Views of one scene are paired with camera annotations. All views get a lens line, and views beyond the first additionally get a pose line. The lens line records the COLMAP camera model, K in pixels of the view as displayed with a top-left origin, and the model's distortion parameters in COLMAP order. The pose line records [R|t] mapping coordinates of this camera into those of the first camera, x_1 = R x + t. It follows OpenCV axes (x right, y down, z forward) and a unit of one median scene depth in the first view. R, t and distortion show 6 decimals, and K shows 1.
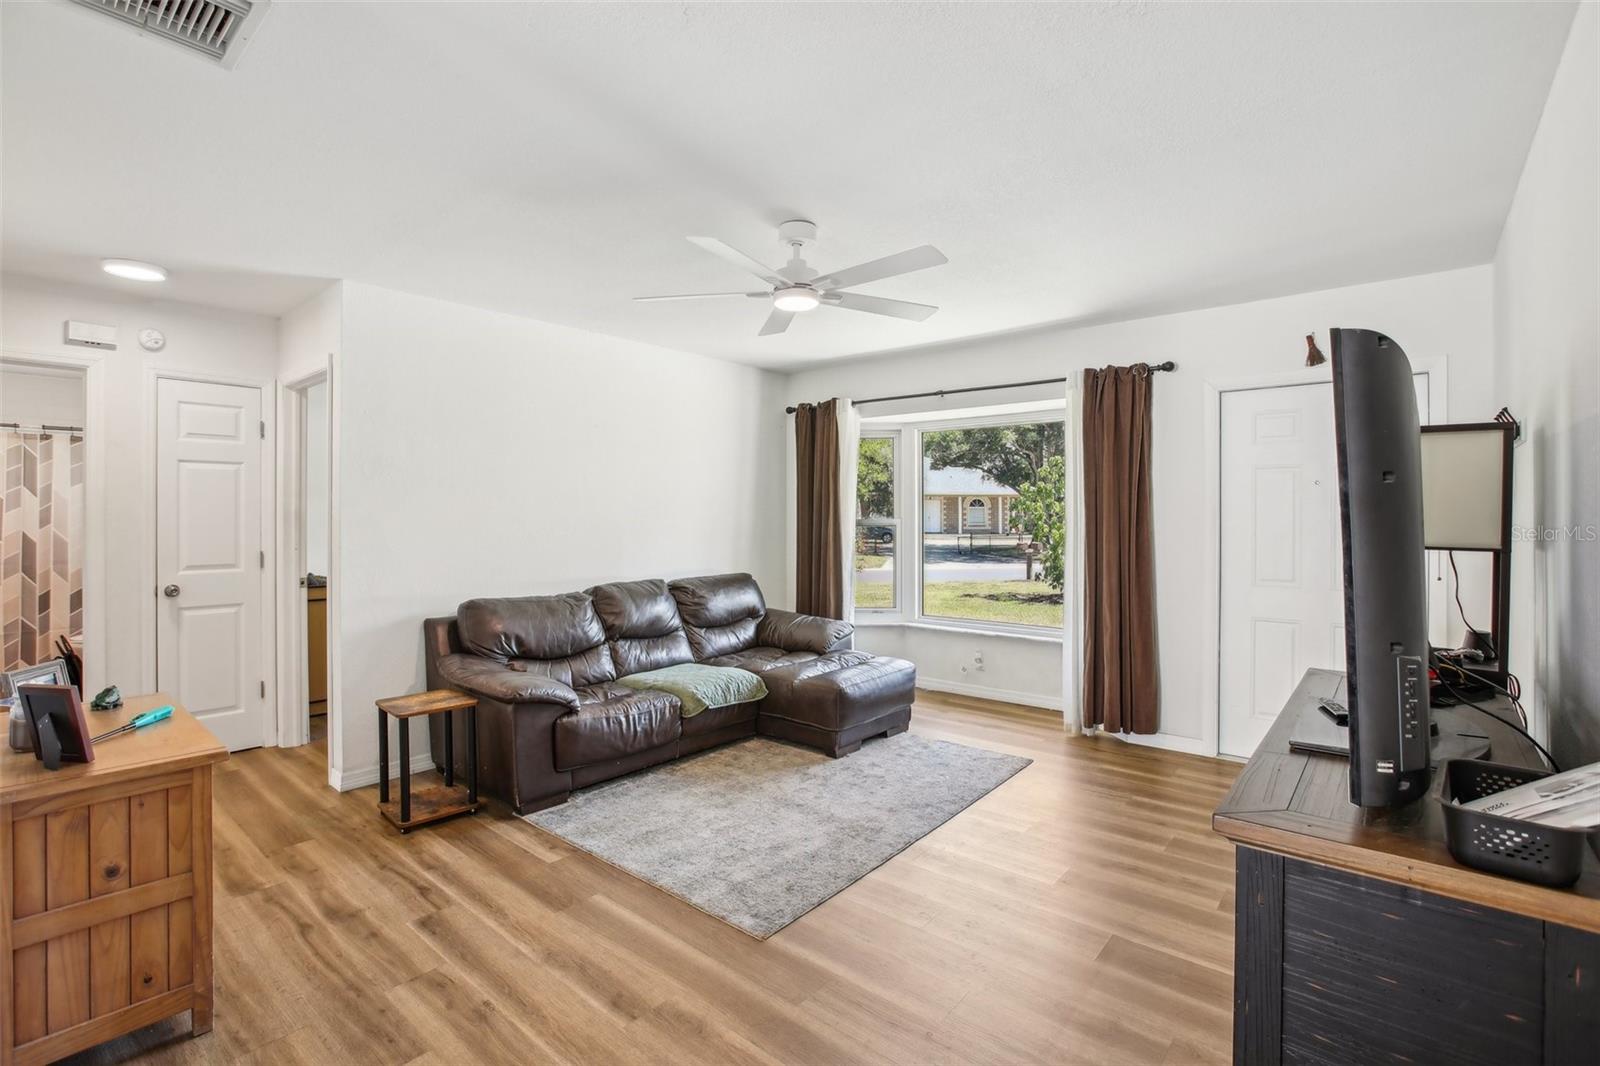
lens RADIAL K [[737.6, 0, 786.0], [0, 737.6, 508.7], [0, 0, 1]] dist [-0.053088, 0.021236]
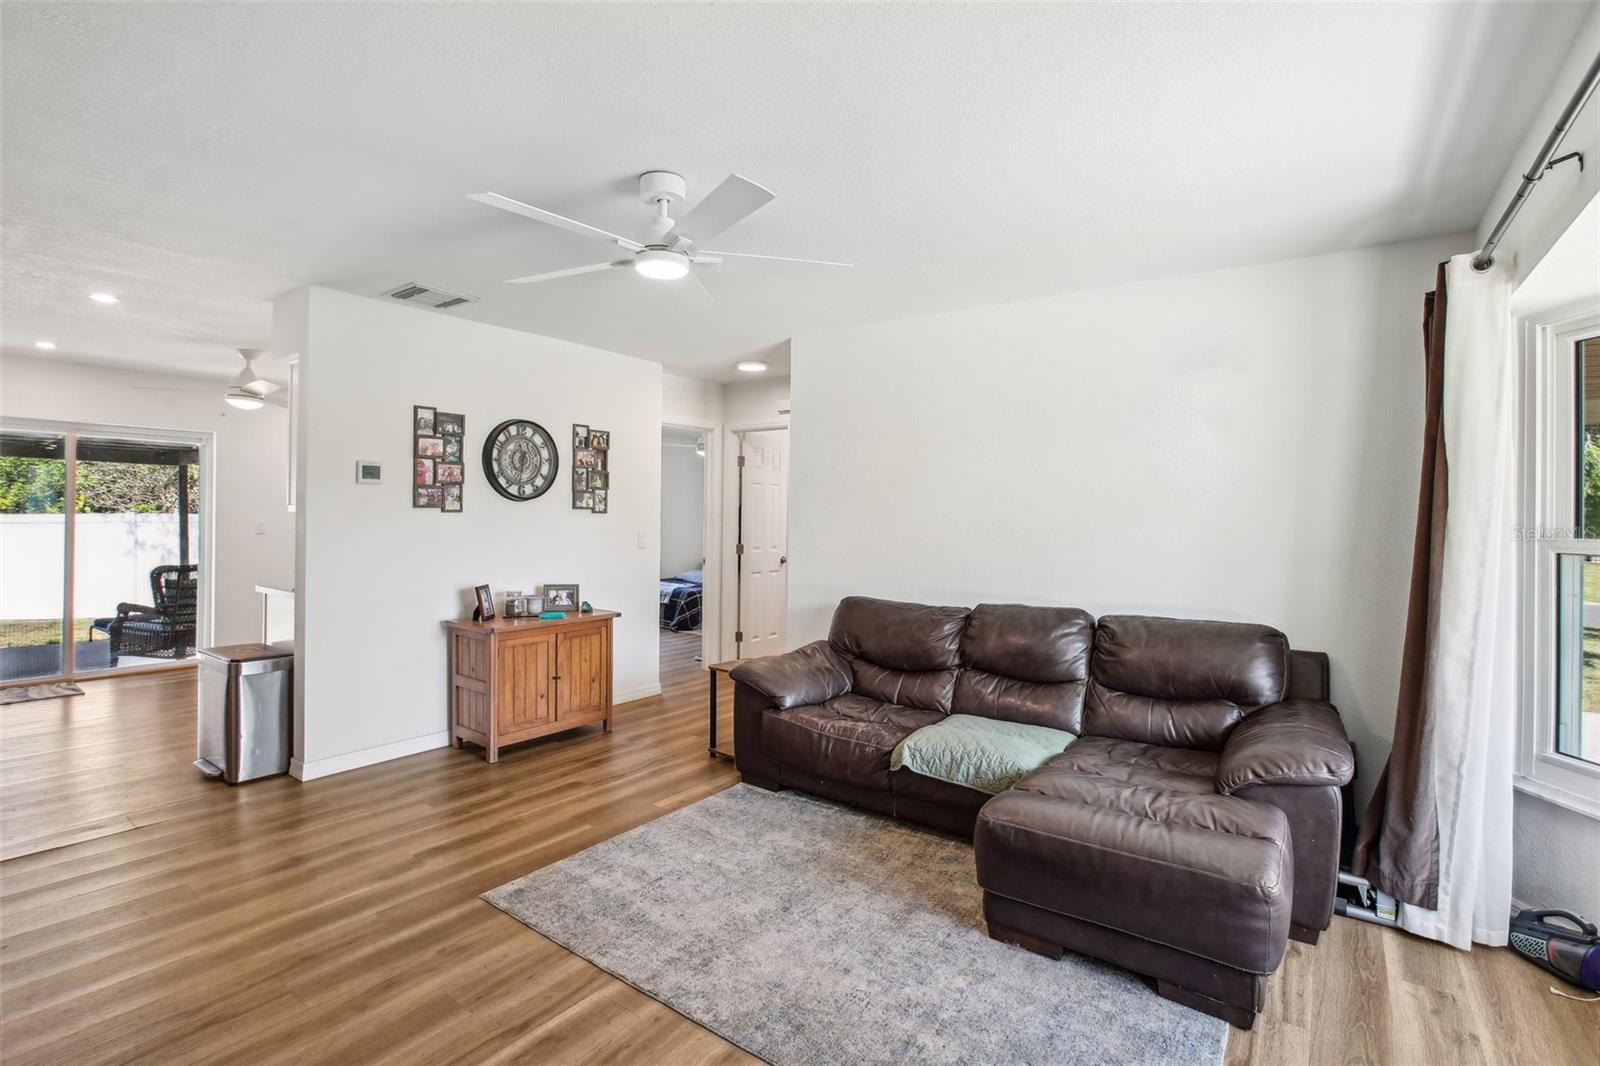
lens RADIAL K [[737.6, 0, 786.0], [0, 737.6, 508.7], [0, 0, 1]] dist [-0.053088, 0.021236]
pose [[0.082598, -0.007105, -0.996558, 0.734296], [-0.009081, 0.999928, -0.007881, 0.005483], [0.996542, 0.009700, 0.082527, 0.909259]]
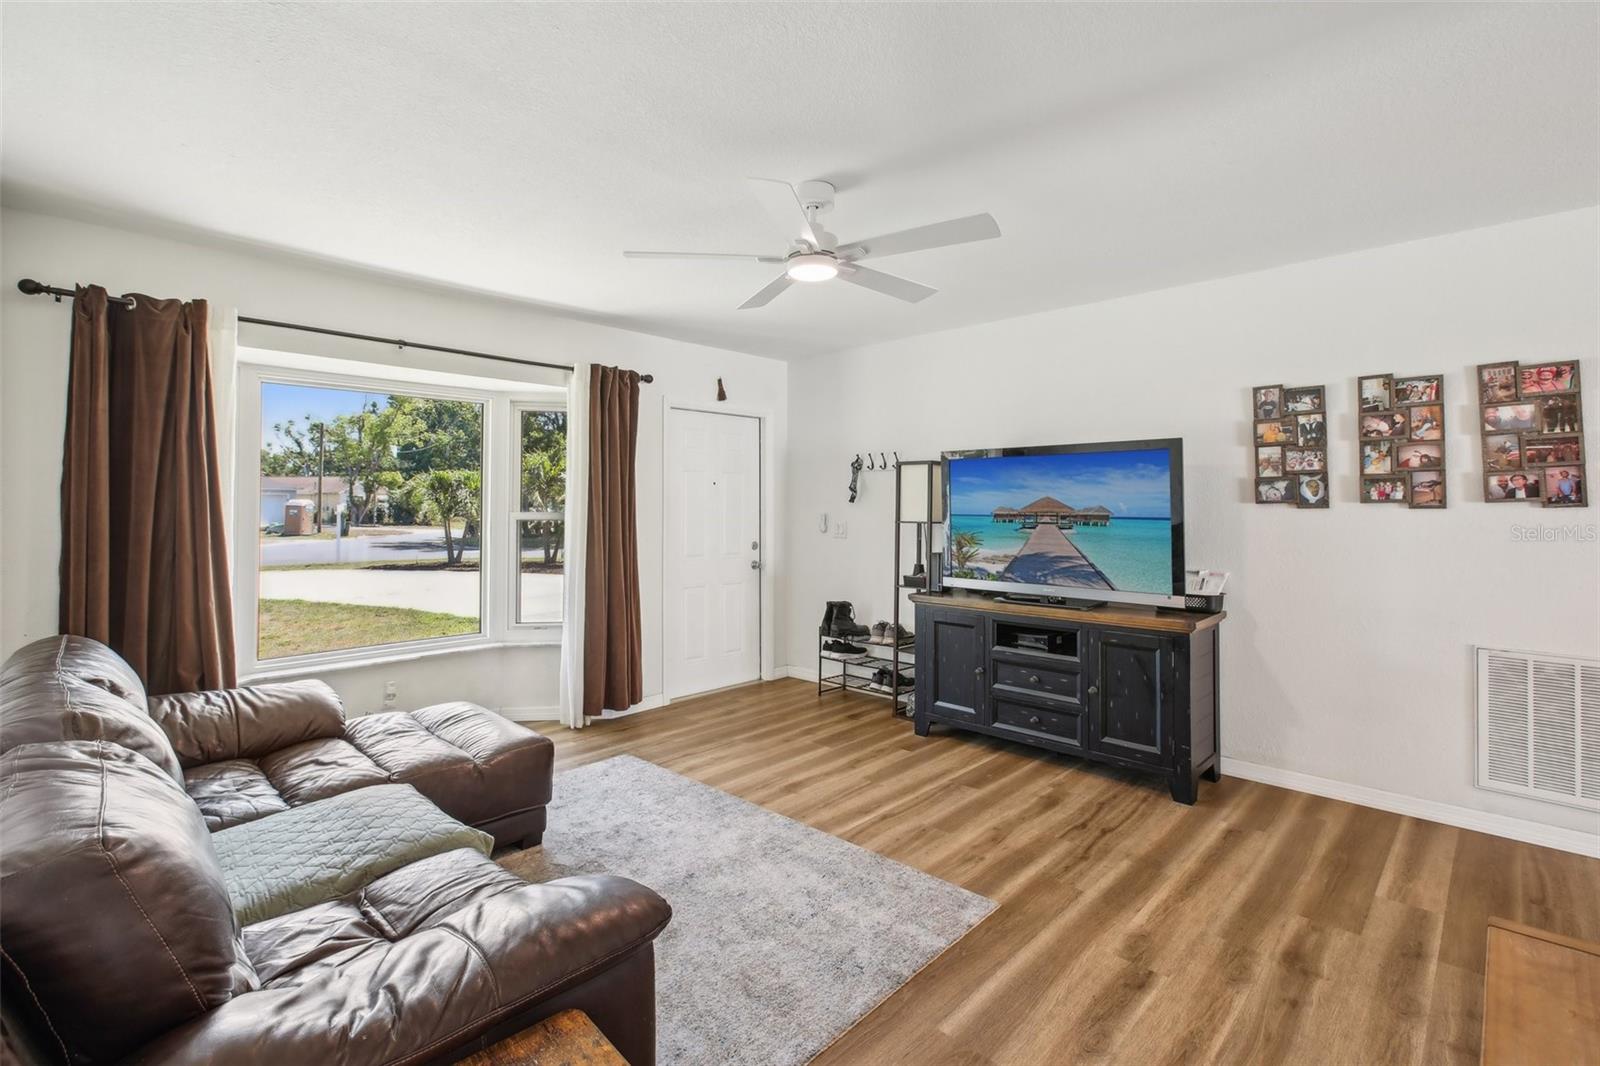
lens RADIAL K [[737.6, 0, 786.0], [0, 737.6, 508.7], [0, 0, 1]] dist [-0.053088, 0.021236]
pose [[0.058957, 0.002324, 0.998258, -0.732207], [-0.003797, 0.999991, -0.002104, 0.014557], [-0.998253, -0.003666, 0.058965, 0.830455]]
